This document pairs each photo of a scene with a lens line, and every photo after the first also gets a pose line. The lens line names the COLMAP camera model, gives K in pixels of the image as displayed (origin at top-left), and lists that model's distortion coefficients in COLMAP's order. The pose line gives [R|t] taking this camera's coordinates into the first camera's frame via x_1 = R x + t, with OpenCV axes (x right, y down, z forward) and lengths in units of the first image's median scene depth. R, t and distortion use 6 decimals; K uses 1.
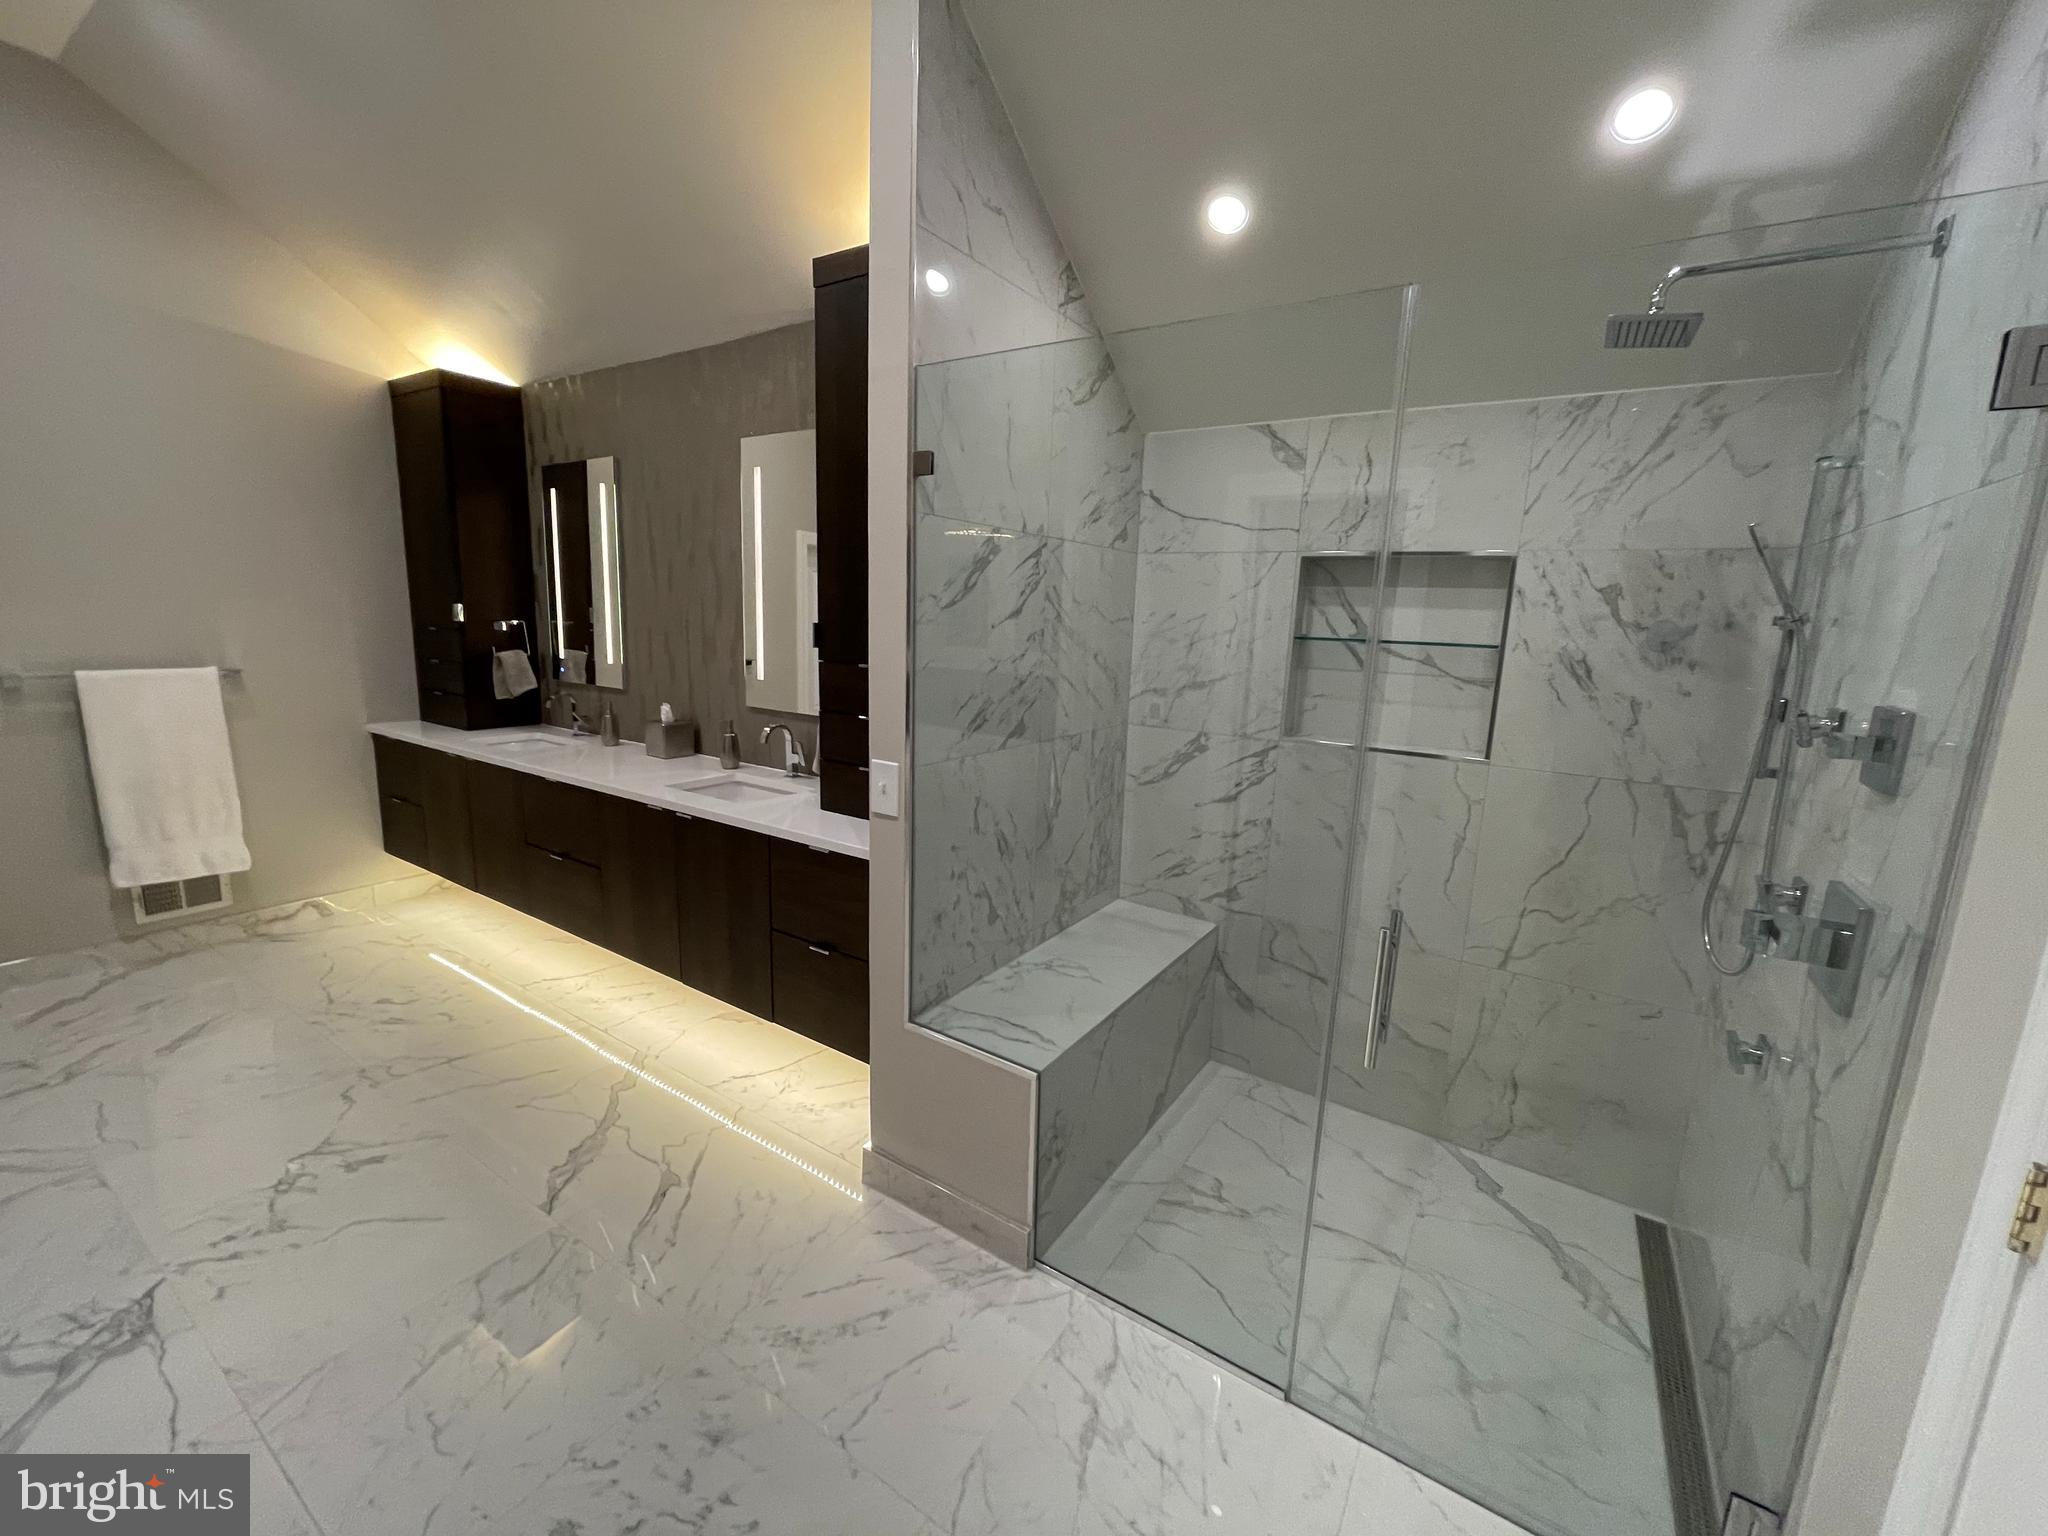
lens RADIAL K [[827.6, 0, 1024.0], [0, 827.6, 768.0], [0, 0, 1]] dist [-0.002763, -0.001005]
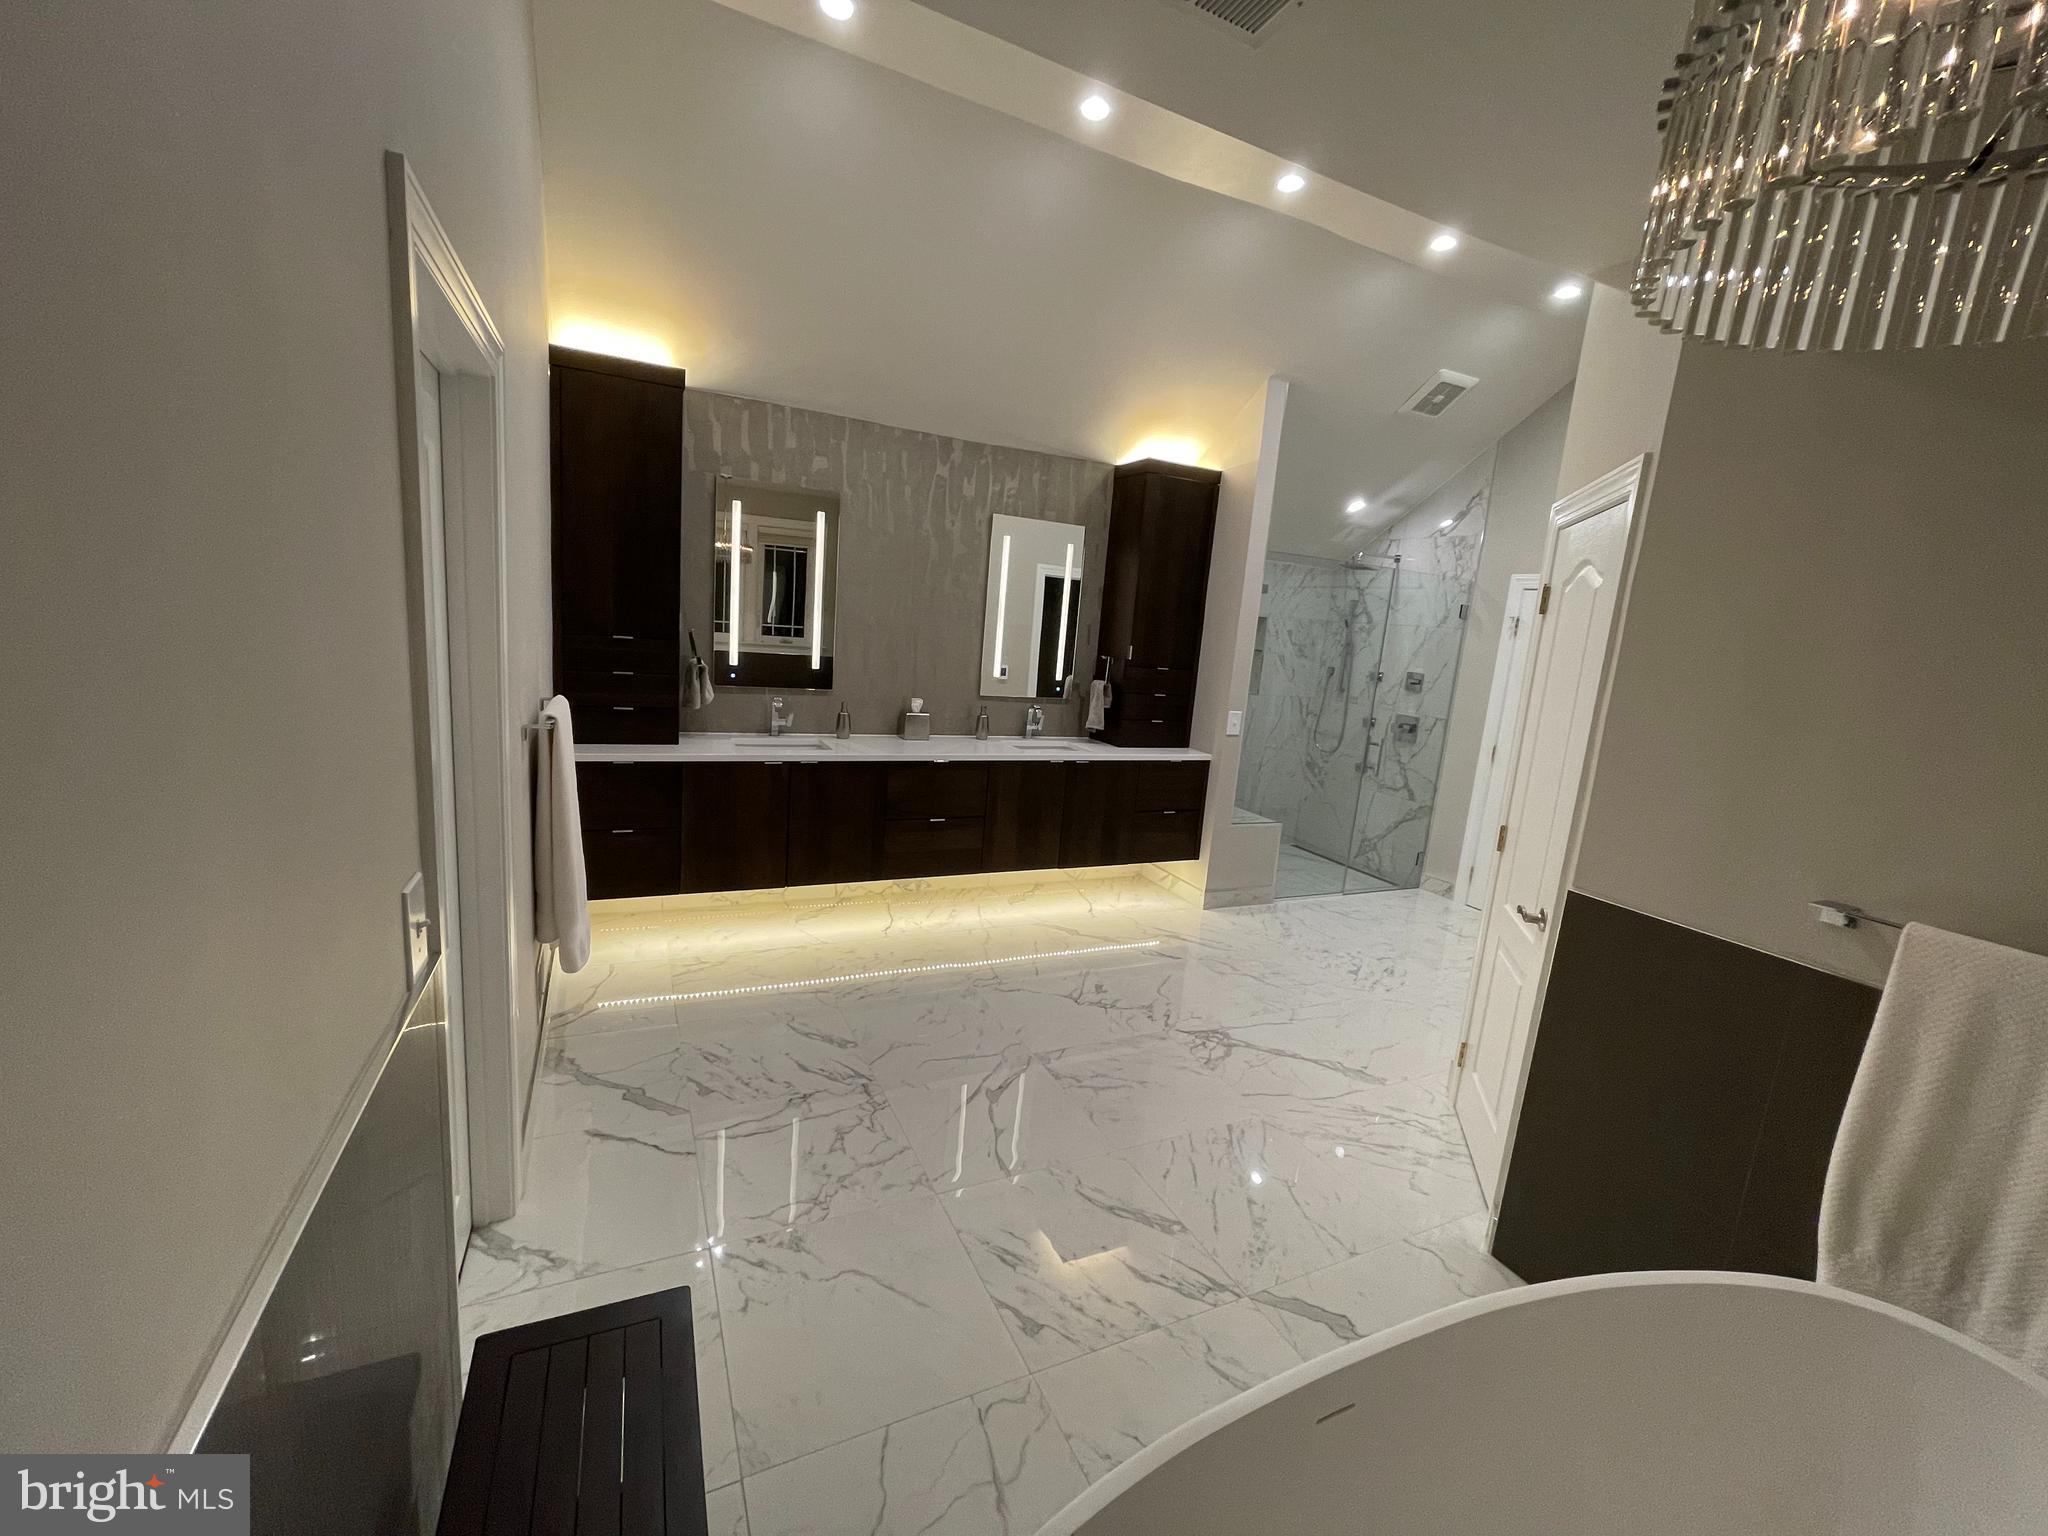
lens RADIAL K [[827.6, 0, 1024.0], [0, 827.6, 768.0], [0, 0, 1]] dist [-0.002763, -0.001005]
pose [[0.519249, -0.150305, 0.841302, -2.277165], [0.089682, 0.988561, 0.121262, -0.176007], [-0.849905, 0.012484, 0.526789, 0.263306]]
